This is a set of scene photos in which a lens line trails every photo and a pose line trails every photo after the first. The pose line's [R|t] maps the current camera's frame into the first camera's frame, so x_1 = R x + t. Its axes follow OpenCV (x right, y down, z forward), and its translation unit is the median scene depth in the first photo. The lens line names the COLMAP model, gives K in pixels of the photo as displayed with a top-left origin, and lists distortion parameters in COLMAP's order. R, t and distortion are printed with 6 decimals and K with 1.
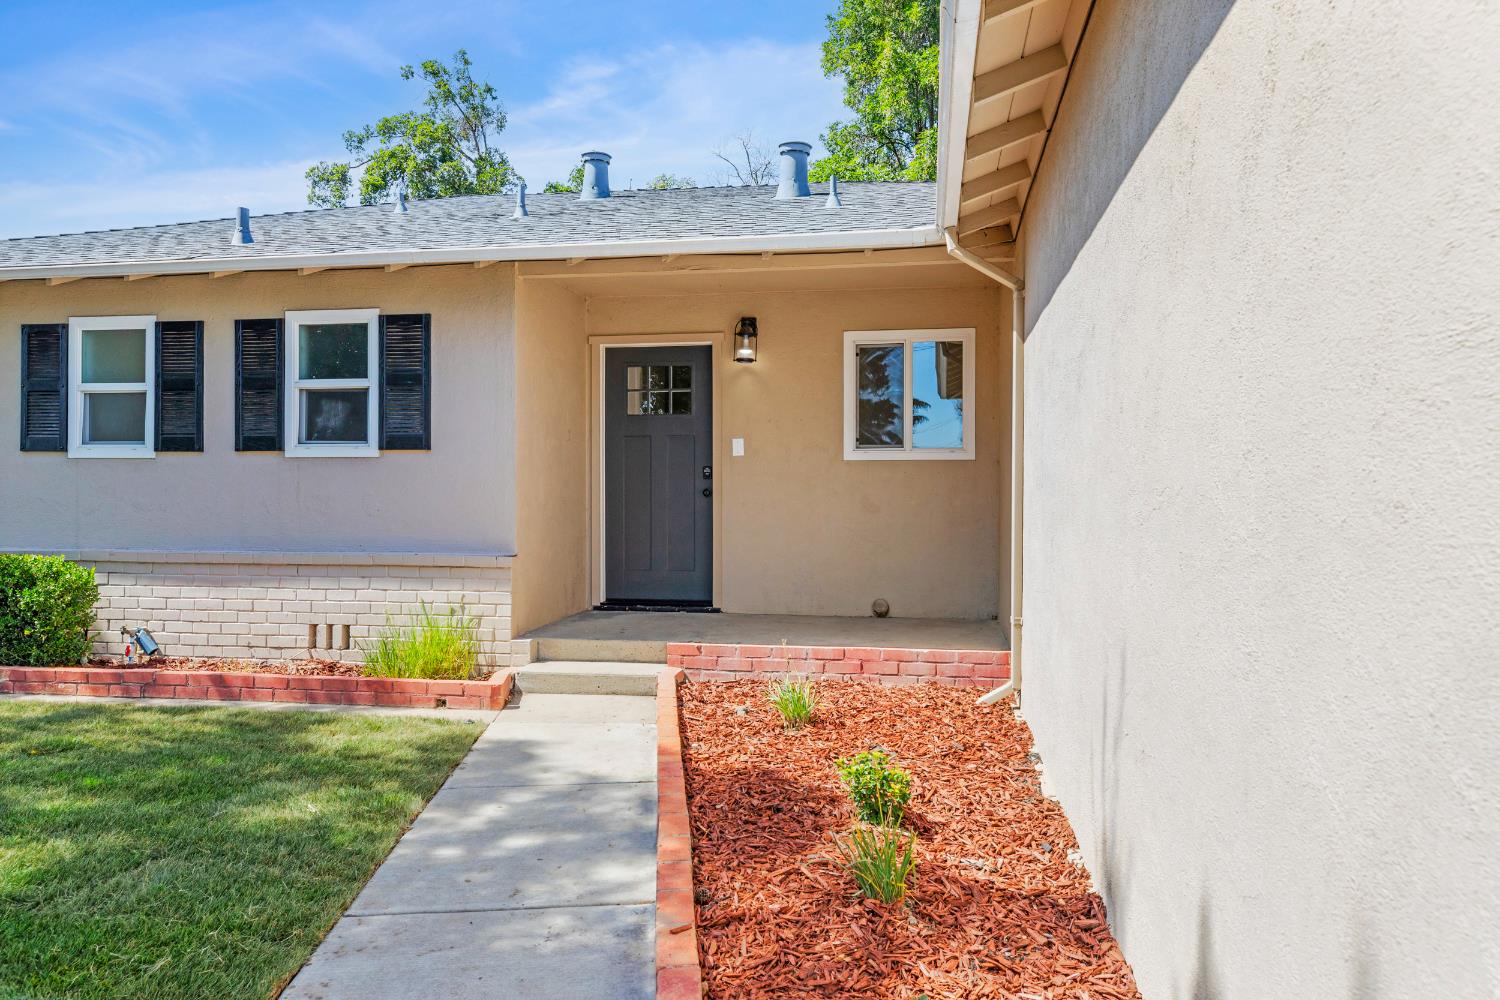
lens RADIAL K [[1008.6, 0, 772.8], [0, 1008.6, 495.5], [0, 0, 1]] dist [-0.011957, -0.004045]
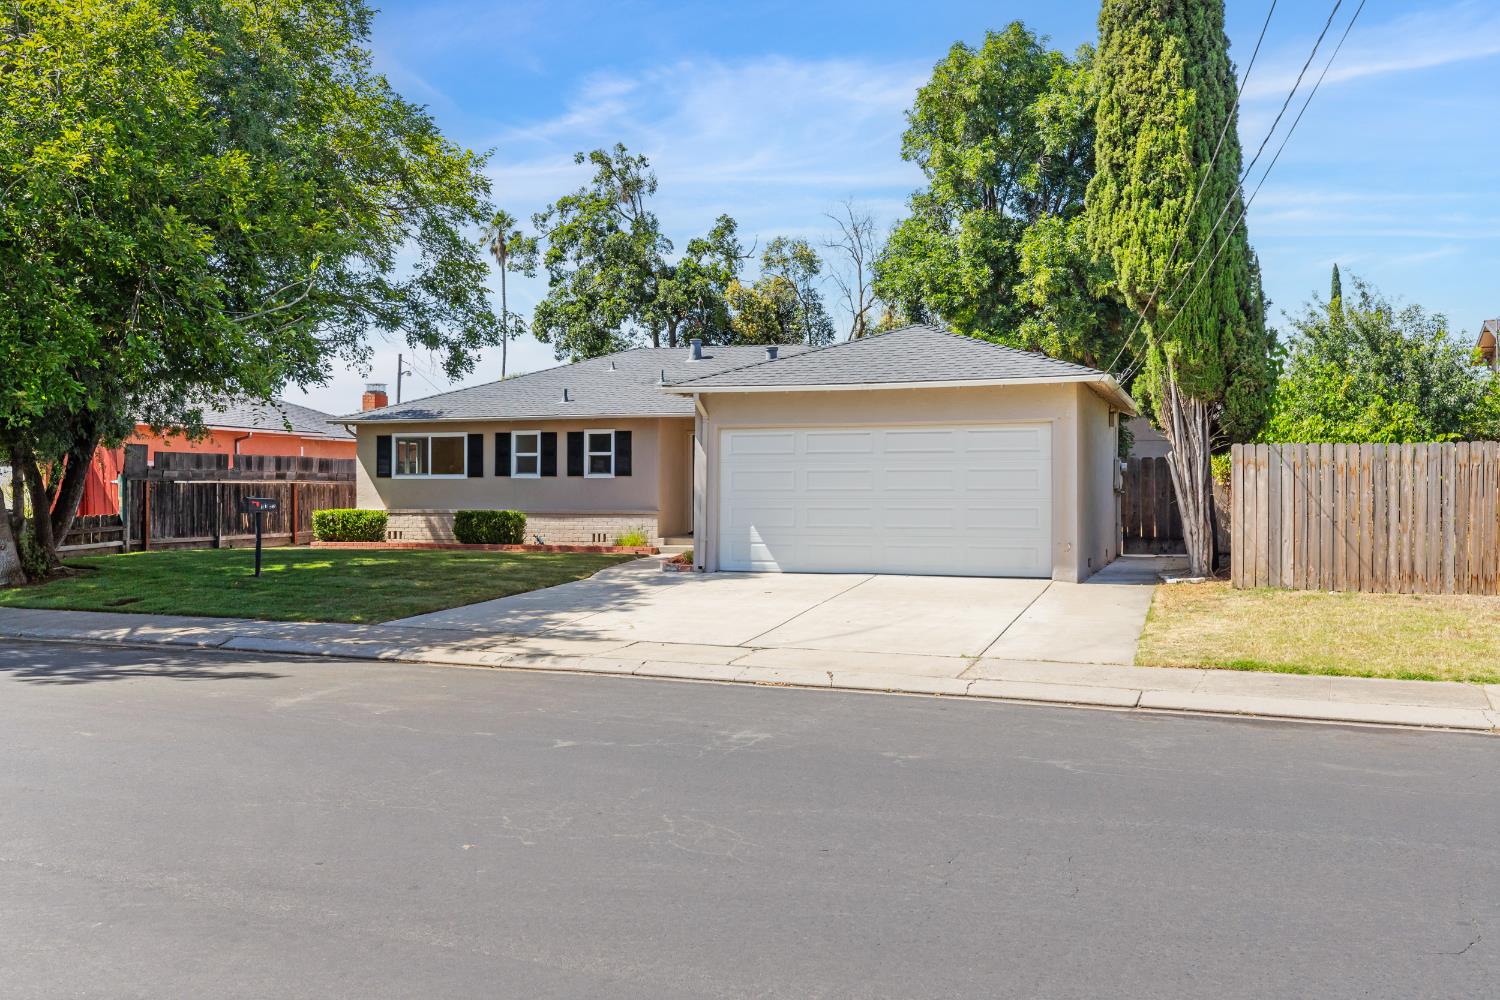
lens RADIAL K [[1314.8, 0, 747.6], [0, 1314.8, 497.9], [0, 0, 1]] dist [0.005120, 0.007242]
pose [[0.981821, -0.002604, -0.189793, 0.737274], [0.001628, 0.999985, -0.005299, 0.042367], [0.189804, 0.004894, 0.981810, -2.756118]]
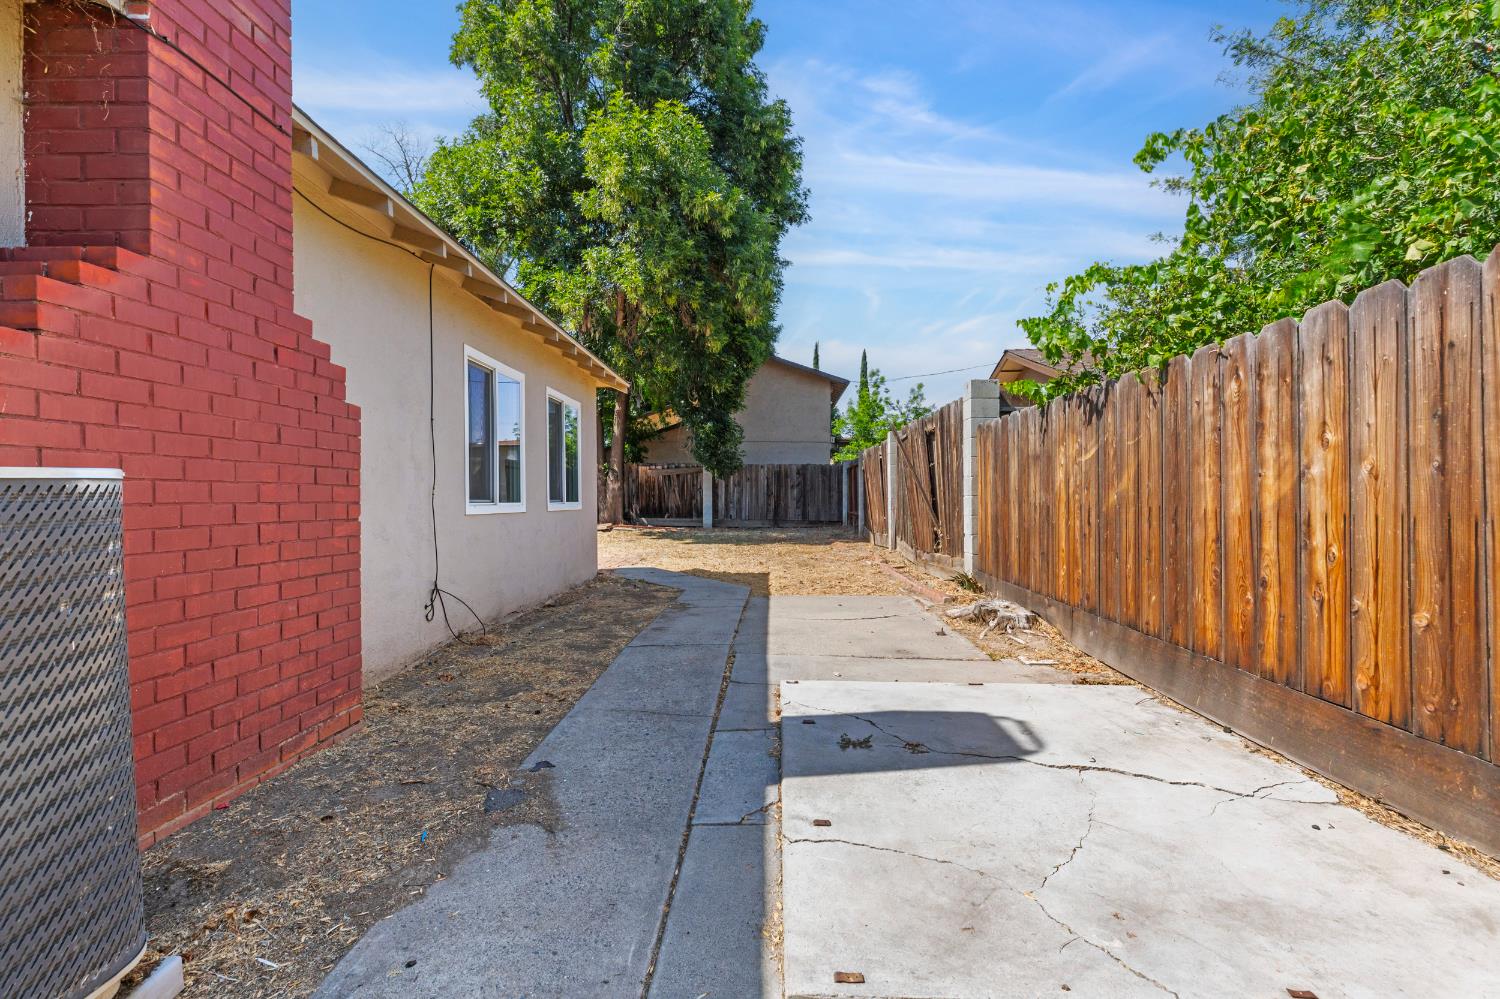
lens RADIAL K [[840.2, 0, 768.2], [0, 840.2, 545.6], [0, 0, 1]] dist [0.001315, -0.000029]
pose [[0.993331, -0.003748, 0.115241, 1.101786], [0.003982, 0.999990, -0.001806, 0.146337], [-0.115233, 0.002253, 0.993336, 0.921487]]
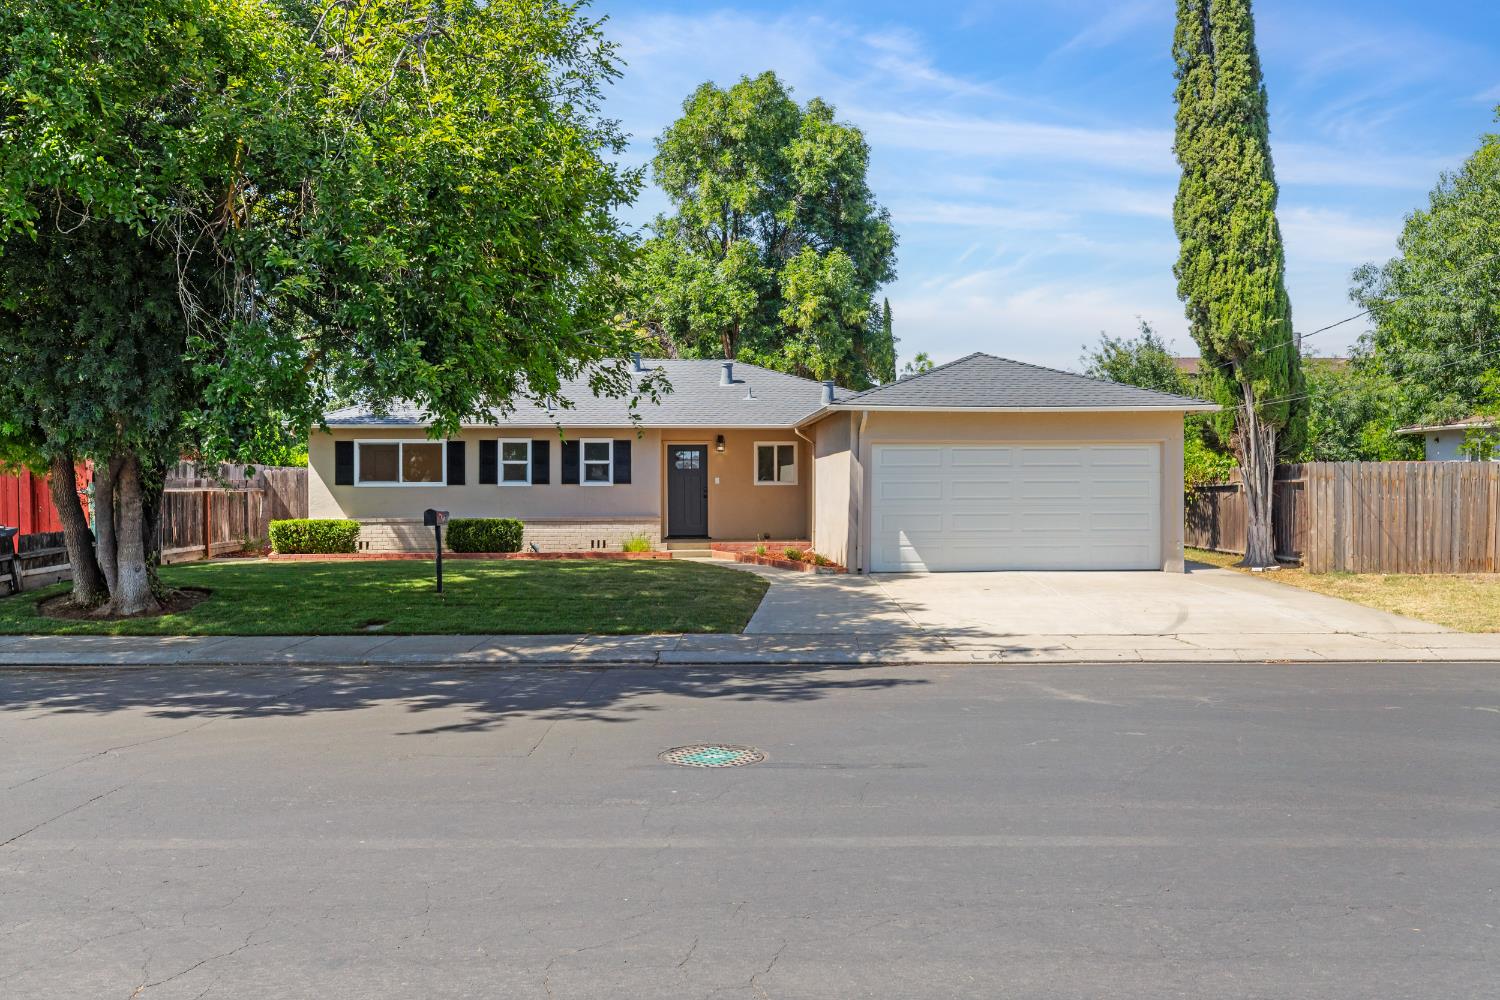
lens RADIAL K [[1255.1, 0, 750.9], [0, 1255.1, 502.8], [0, 0, 1]] dist [0.001901, -0.013612]
pose [[0.977984, -0.009104, 0.208482, -0.774583], [0.009034, 0.999958, 0.001288, 0.012889], [-0.208485, 0.000623, 0.978025, -2.844237]]
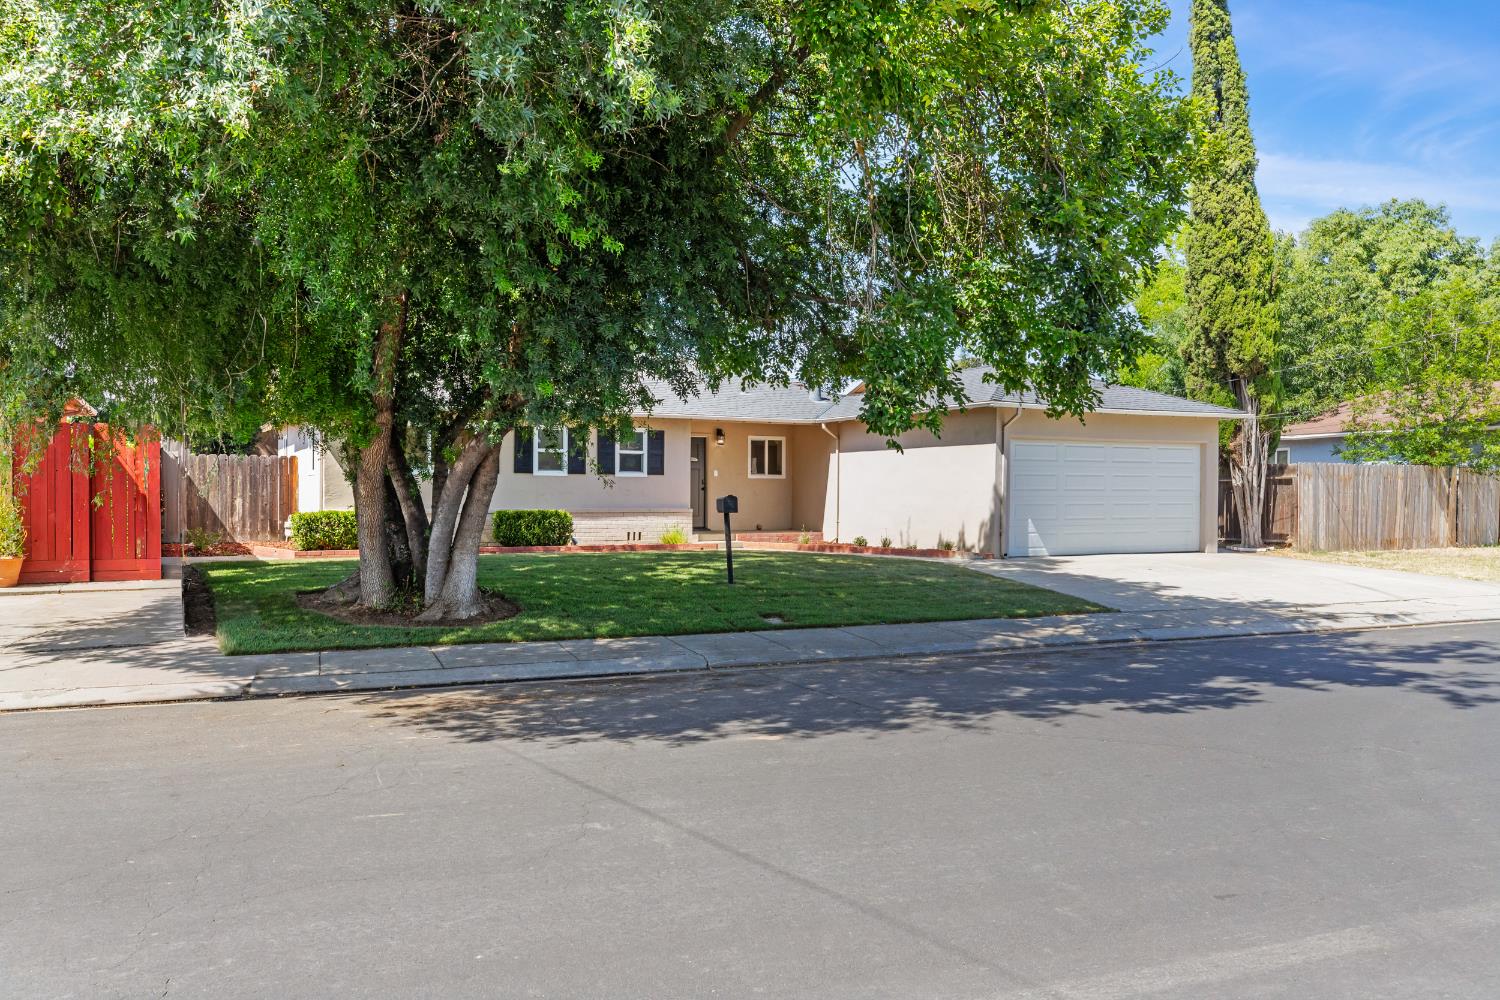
lens RADIAL K [[1154.3, 0, 749.6], [0, 1154.3, 501.4], [0, 0, 1]] dist [-0.001004, 0.003380]
pose [[0.804780, -0.004909, 0.593553, -2.191112], [0.005613, 0.999984, 0.000659, 0.035623], [-0.593547, 0.002801, 0.804795, -1.976965]]
